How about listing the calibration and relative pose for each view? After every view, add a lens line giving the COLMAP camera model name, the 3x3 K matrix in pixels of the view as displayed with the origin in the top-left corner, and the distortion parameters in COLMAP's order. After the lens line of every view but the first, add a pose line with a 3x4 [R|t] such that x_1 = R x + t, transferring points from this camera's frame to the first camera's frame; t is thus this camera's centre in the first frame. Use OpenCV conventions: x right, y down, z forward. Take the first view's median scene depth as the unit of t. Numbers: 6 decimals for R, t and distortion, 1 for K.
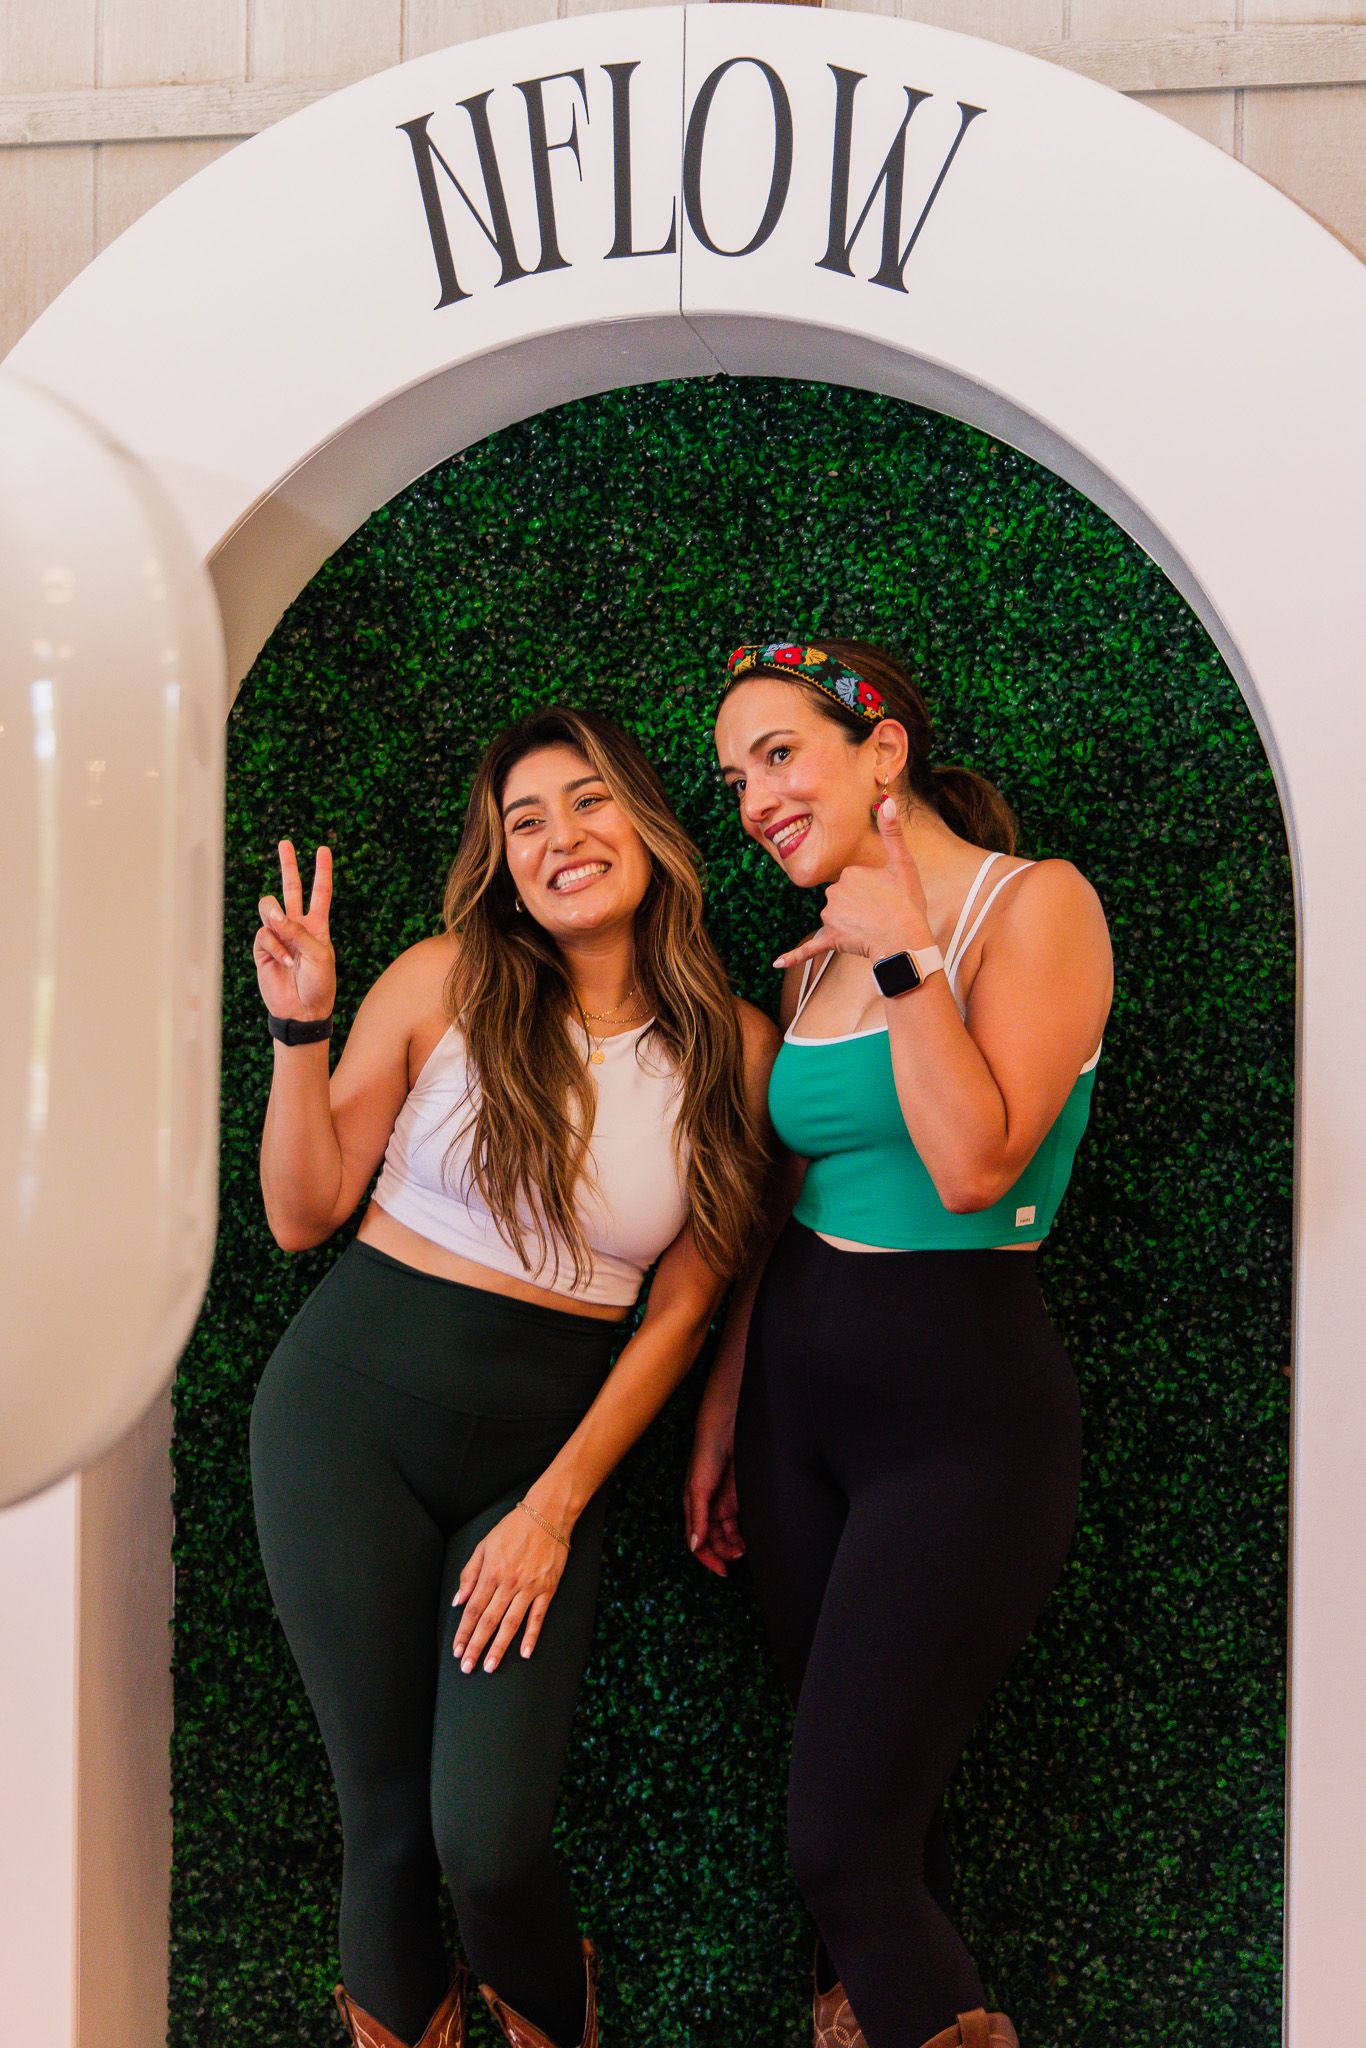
lens RADIAL K [[2869.1, 0, 682.0], [0, 2869.1, 1115.6], [0, 0, 1]] dist [0.014651, 0.000000]
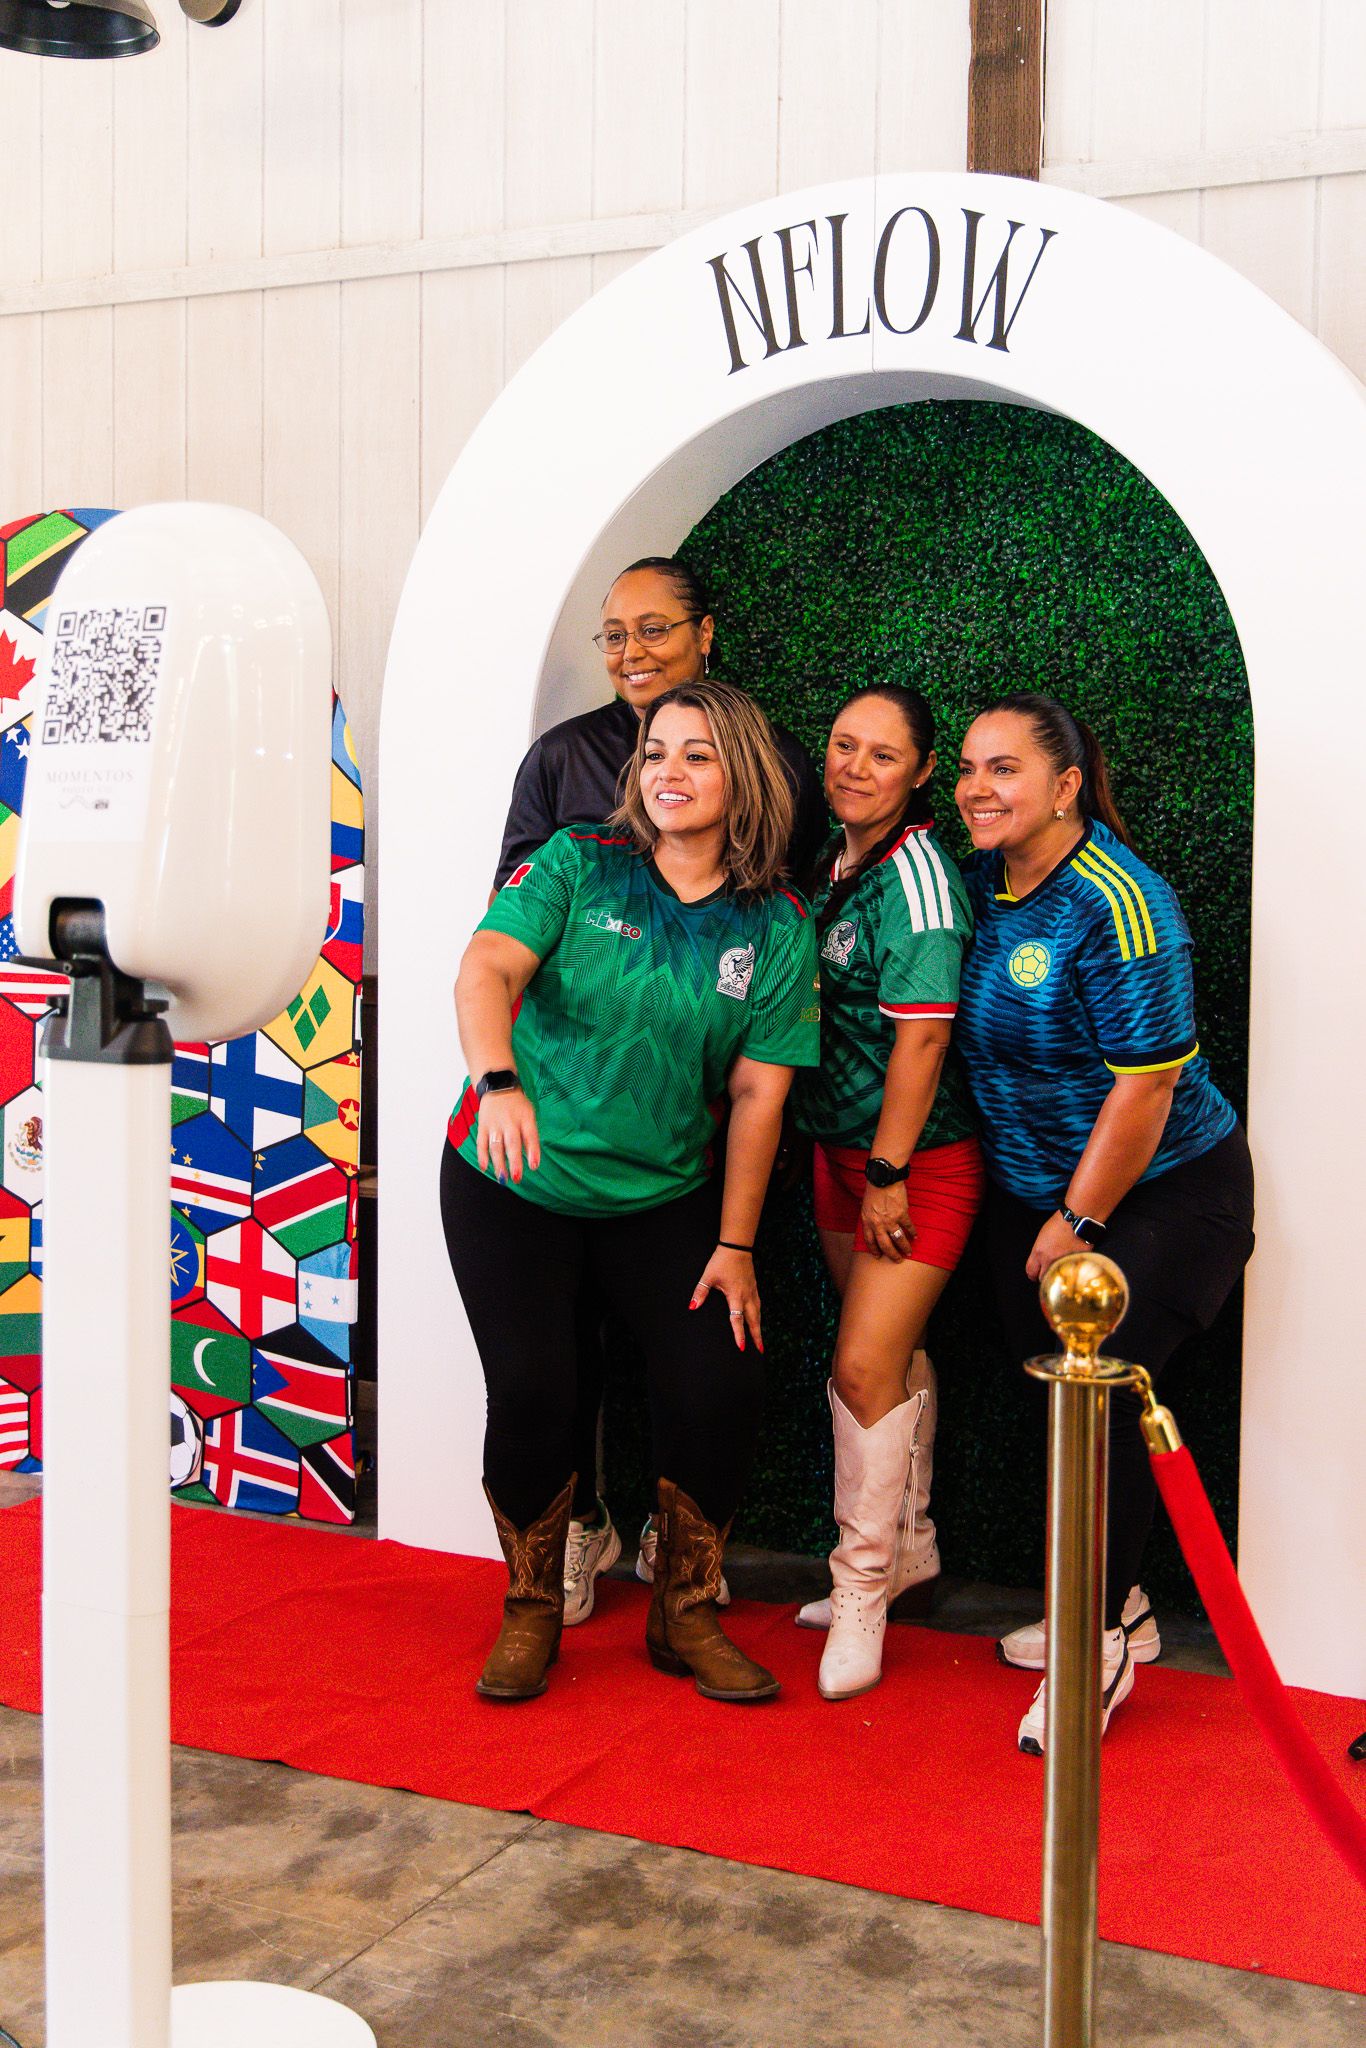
lens RADIAL K [[2195.5, 0, 682.3], [0, 2195.5, 1021.5], [0, 0, 1]] dist [0.013650, 0.000000]
pose [[0.968193, 0.022548, -0.249186, 0.190352], [-0.008763, 0.998376, 0.056293, 0.013269], [0.250051, -0.052319, 0.966818, -0.208646]]
